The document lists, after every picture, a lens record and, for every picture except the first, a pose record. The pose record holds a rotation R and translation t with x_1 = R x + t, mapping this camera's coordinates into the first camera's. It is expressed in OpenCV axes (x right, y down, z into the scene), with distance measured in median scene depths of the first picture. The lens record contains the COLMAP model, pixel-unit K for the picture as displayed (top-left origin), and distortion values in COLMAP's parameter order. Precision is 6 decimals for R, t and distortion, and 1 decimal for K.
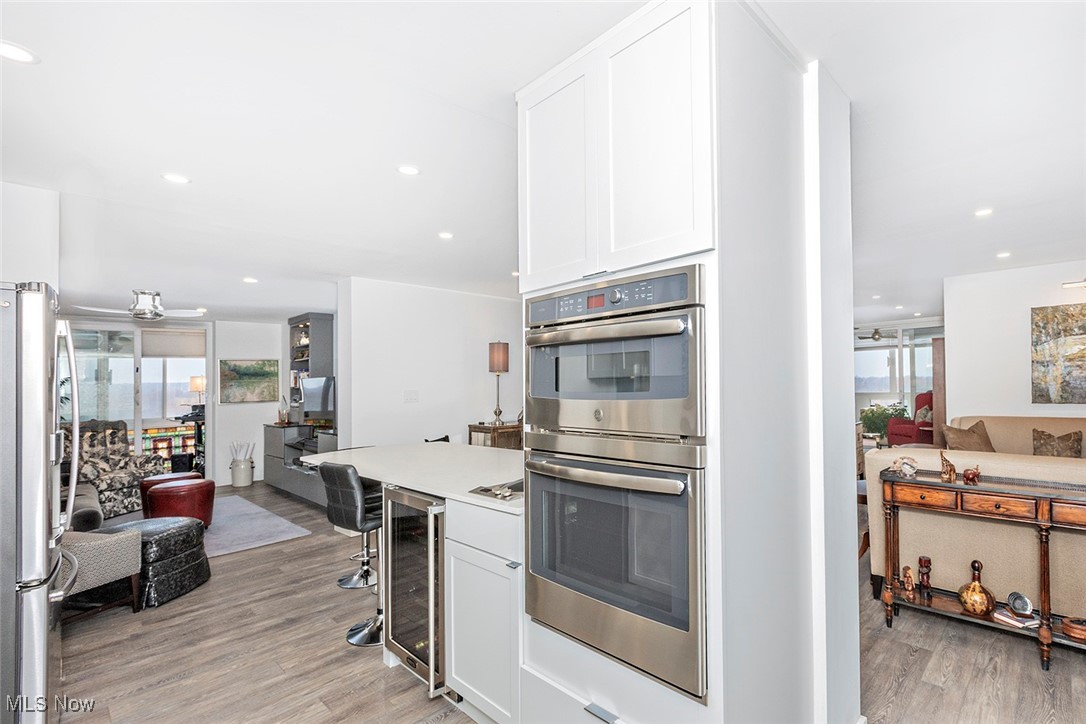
lens RADIAL K [[508.5, 0, 611.3], [0, 508.5, 363.0], [0, 0, 1]] dist [-0.015114, -0.000173]
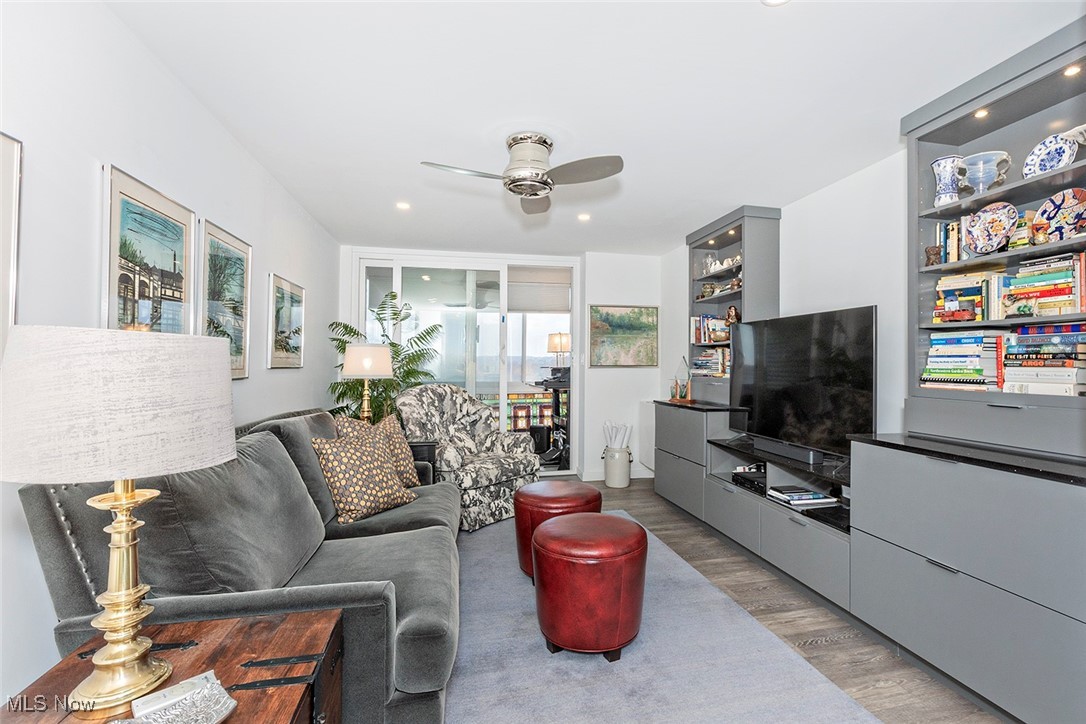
lens RADIAL K [[487.3, 0, 572.0], [0, 487.3, 358.7], [0, 0, 1]] dist [-0.000873, 0.000099]
pose [[0.827161, 0.026325, -0.561348, -0.513061], [-0.008615, 0.999379, 0.034172, 0.057672], [0.561899, -0.023430, 0.826874, 0.516973]]
